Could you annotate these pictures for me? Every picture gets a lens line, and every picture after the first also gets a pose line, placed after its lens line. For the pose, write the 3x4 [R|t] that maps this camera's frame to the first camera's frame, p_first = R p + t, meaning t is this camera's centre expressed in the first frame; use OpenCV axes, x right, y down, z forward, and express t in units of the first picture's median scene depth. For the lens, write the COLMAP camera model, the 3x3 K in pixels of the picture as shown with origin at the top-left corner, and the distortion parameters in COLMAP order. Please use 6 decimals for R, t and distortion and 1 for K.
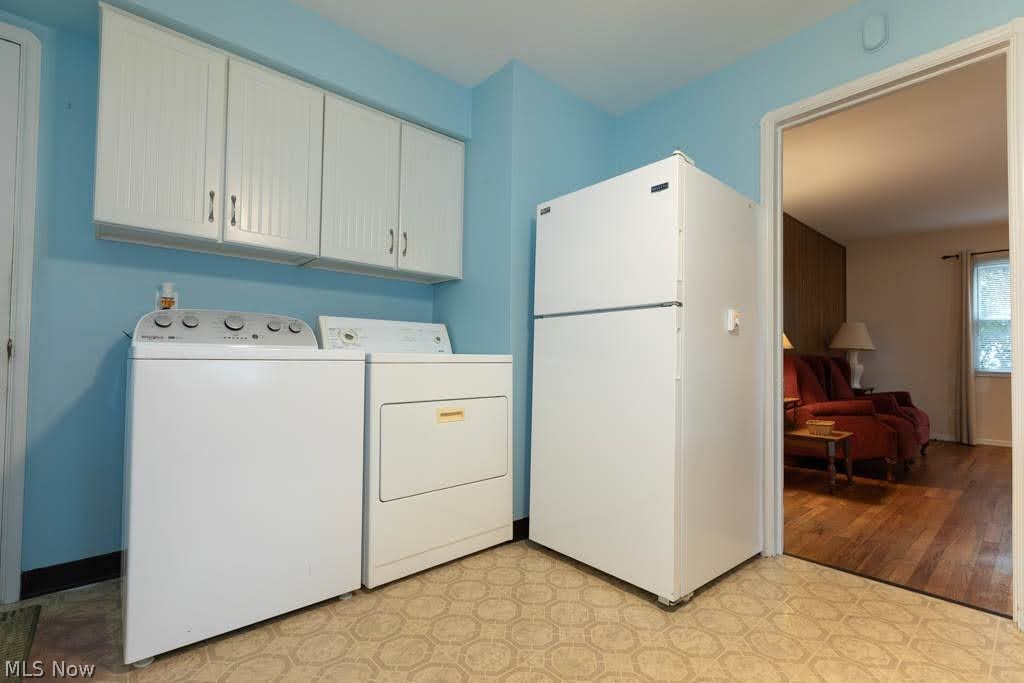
lens RADIAL K [[461.9, 0, 514.1], [0, 461.9, 347.6], [0, 0, 1]] dist [0.000281, -0.000238]
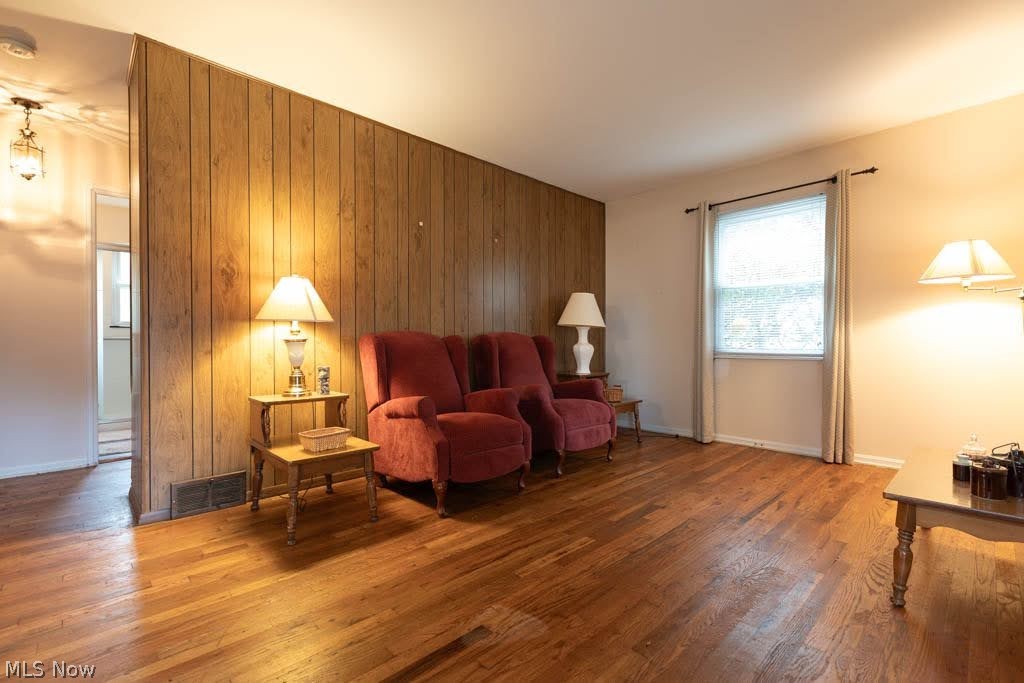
lens RADIAL K [[454.0, 0, 514.1], [0, 454.0, 347.2], [0, 0, 1]] dist [-0.002765, 0.000945]
pose [[0.998792, -0.015027, 0.046779, 1.635067], [0.013560, 0.999412, 0.031504, 0.039630], [-0.047225, -0.030832, 0.998408, 0.597823]]
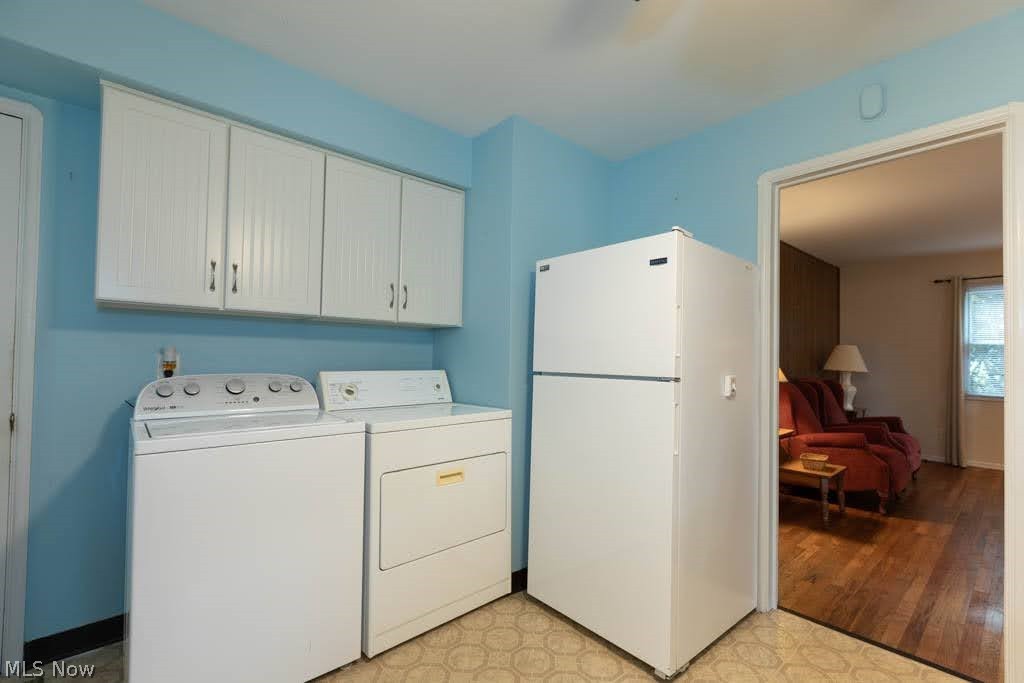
lens RADIAL K [[454.0, 0, 514.1], [0, 454.0, 347.2], [0, 0, 1]] dist [-0.002765, 0.000945]
pose [[0.999991, 0.003493, 0.002598, -0.001005], [-0.003509, 0.999975, 0.006075, -0.146883], [-0.002577, -0.006084, 0.999978, 0.009096]]
